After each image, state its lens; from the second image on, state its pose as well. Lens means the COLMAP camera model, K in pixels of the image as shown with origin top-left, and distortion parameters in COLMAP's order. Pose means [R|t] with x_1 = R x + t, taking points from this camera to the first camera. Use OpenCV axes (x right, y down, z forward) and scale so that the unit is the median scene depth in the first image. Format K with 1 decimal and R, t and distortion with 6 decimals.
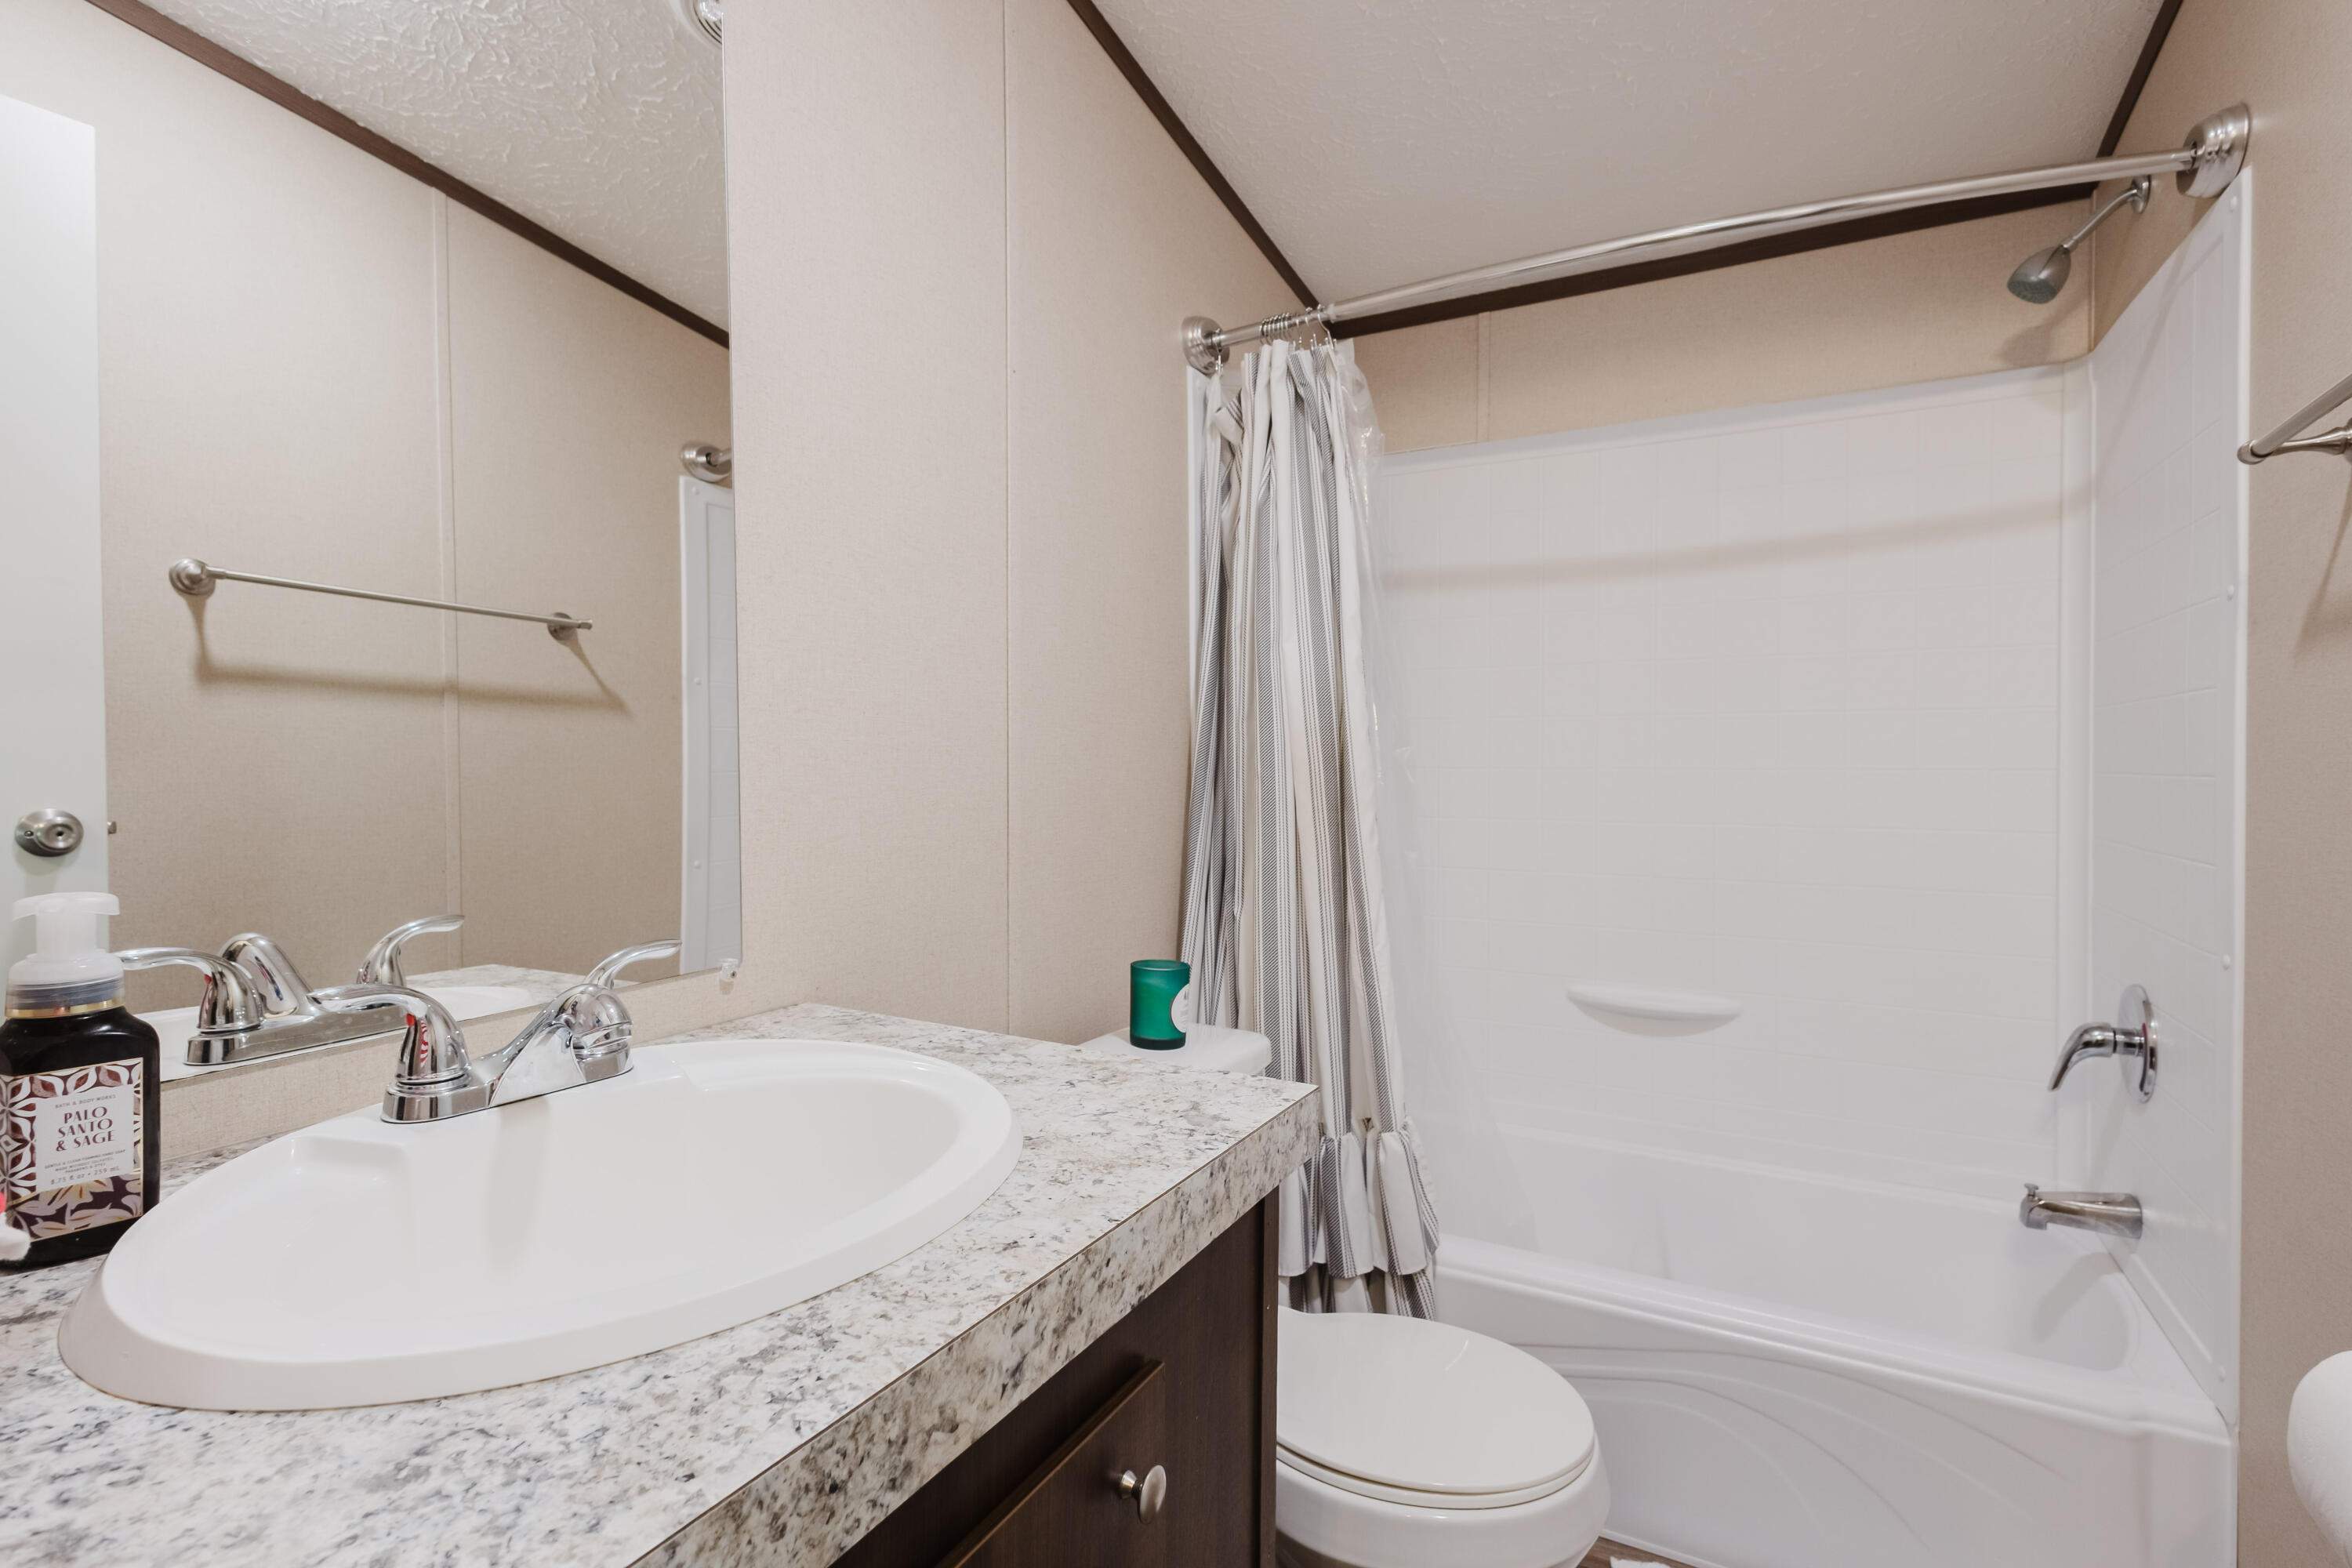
lens RADIAL K [[1083.0, 0, 1168.4], [0, 1083.0, 783.4], [0, 0, 1]] dist [0.012872, -0.003721]
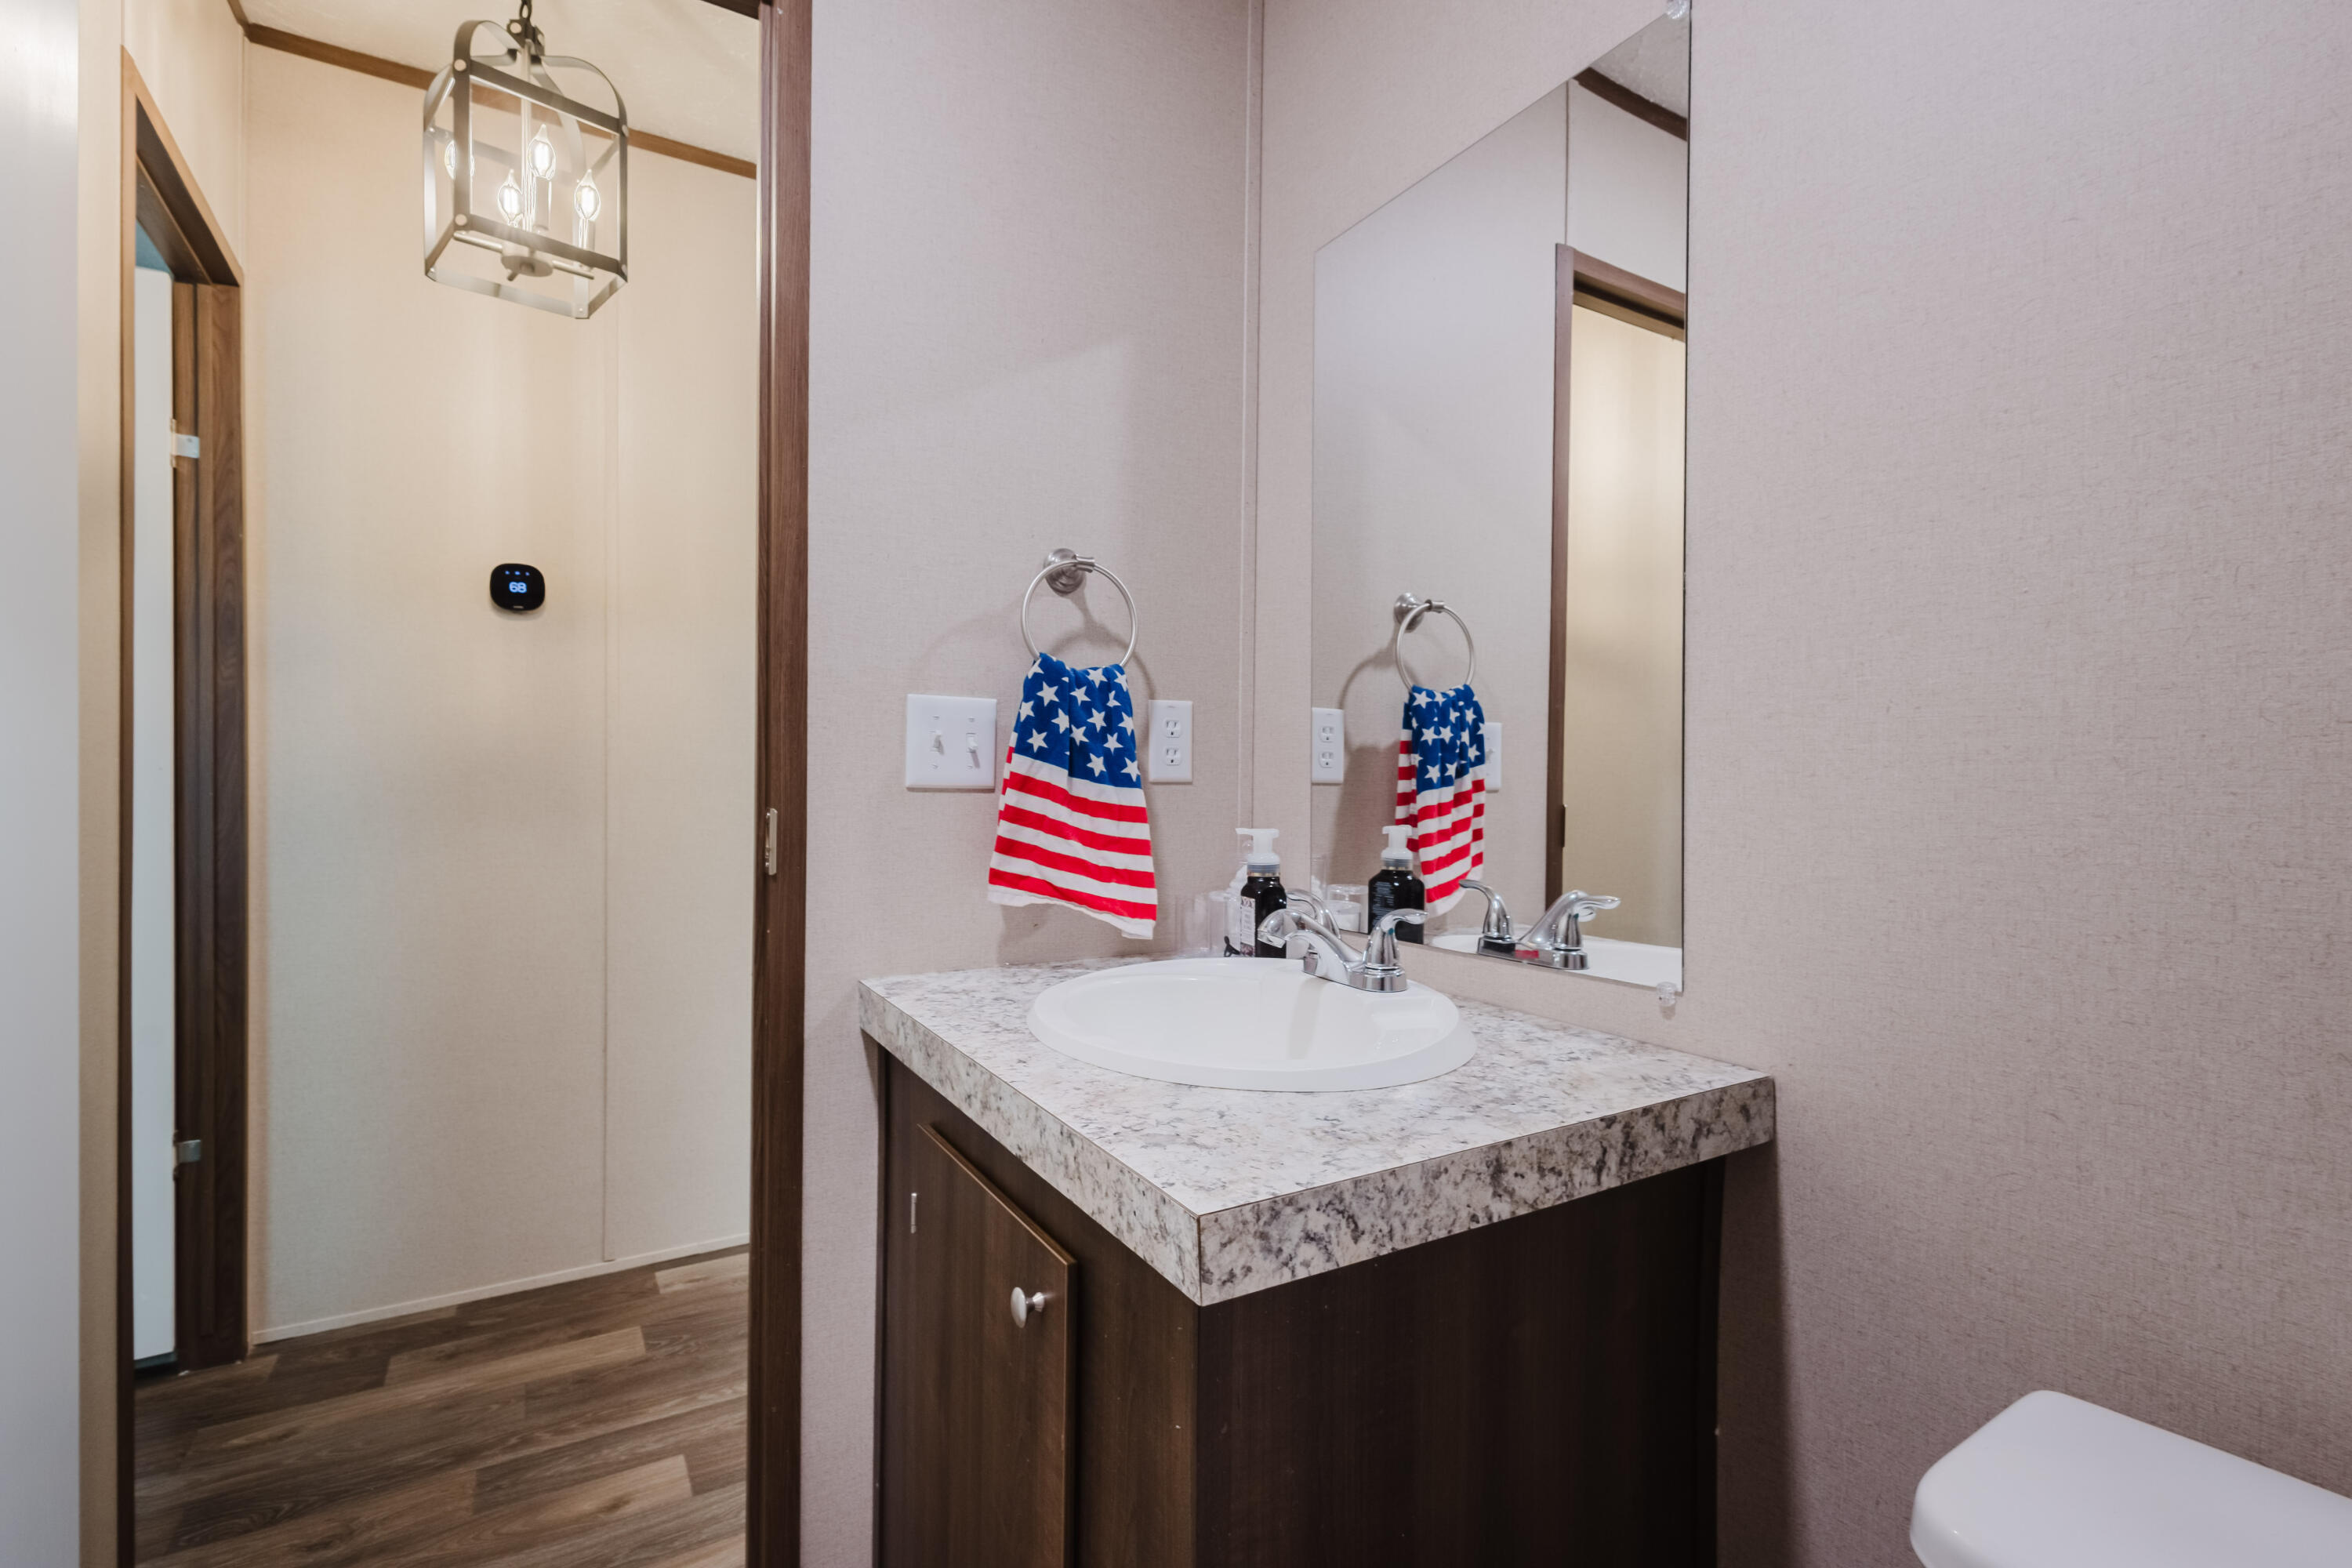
lens RADIAL K [[1083.0, 0, 1188.0], [0, 1083.0, 785.9], [0, 0, 1]] dist [0.012872, -0.003721]
pose [[-0.491582, 0.007393, -0.870800, 0.809710], [-0.027765, 0.999323, 0.024158, -0.029060], [0.870389, 0.036053, -0.491043, 1.397773]]
